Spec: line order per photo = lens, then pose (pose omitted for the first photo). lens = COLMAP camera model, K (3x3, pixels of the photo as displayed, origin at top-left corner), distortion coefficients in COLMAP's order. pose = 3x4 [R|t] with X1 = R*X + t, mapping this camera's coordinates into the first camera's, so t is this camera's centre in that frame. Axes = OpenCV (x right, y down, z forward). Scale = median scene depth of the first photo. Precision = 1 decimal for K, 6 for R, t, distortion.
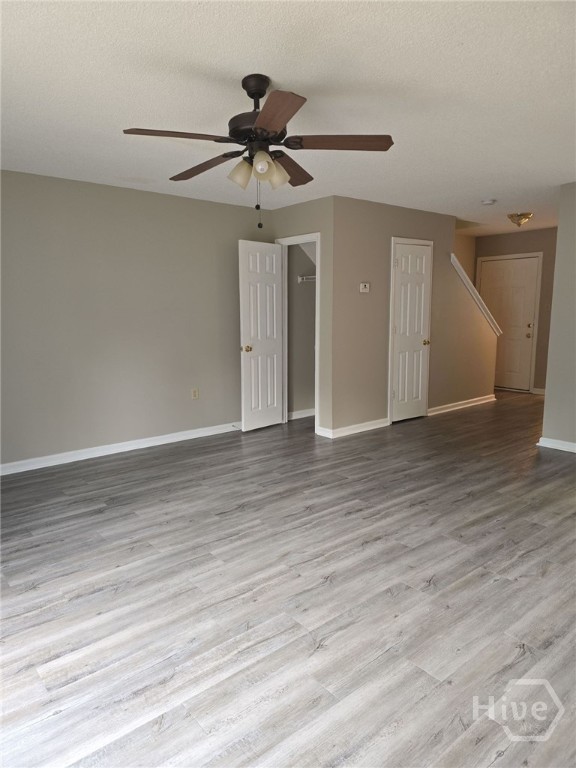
lens RADIAL K [[518.2, 0, 291.5], [0, 518.2, 385.5], [0, 0, 1]] dist [0.064436, -0.065014]
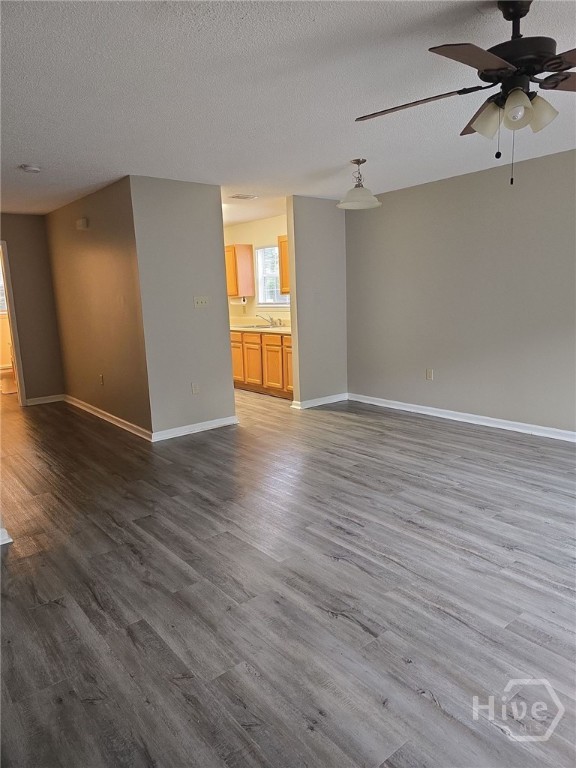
lens RADIAL K [[518.2, 0, 291.5], [0, 518.2, 385.5], [0, 0, 1]] dist [0.064436, -0.065014]
pose [[0.008192, -0.169814, 0.985442, -0.730576], [0.189715, 0.967841, 0.165204, -0.155777], [-0.981805, 0.185600, 0.040145, 1.079165]]
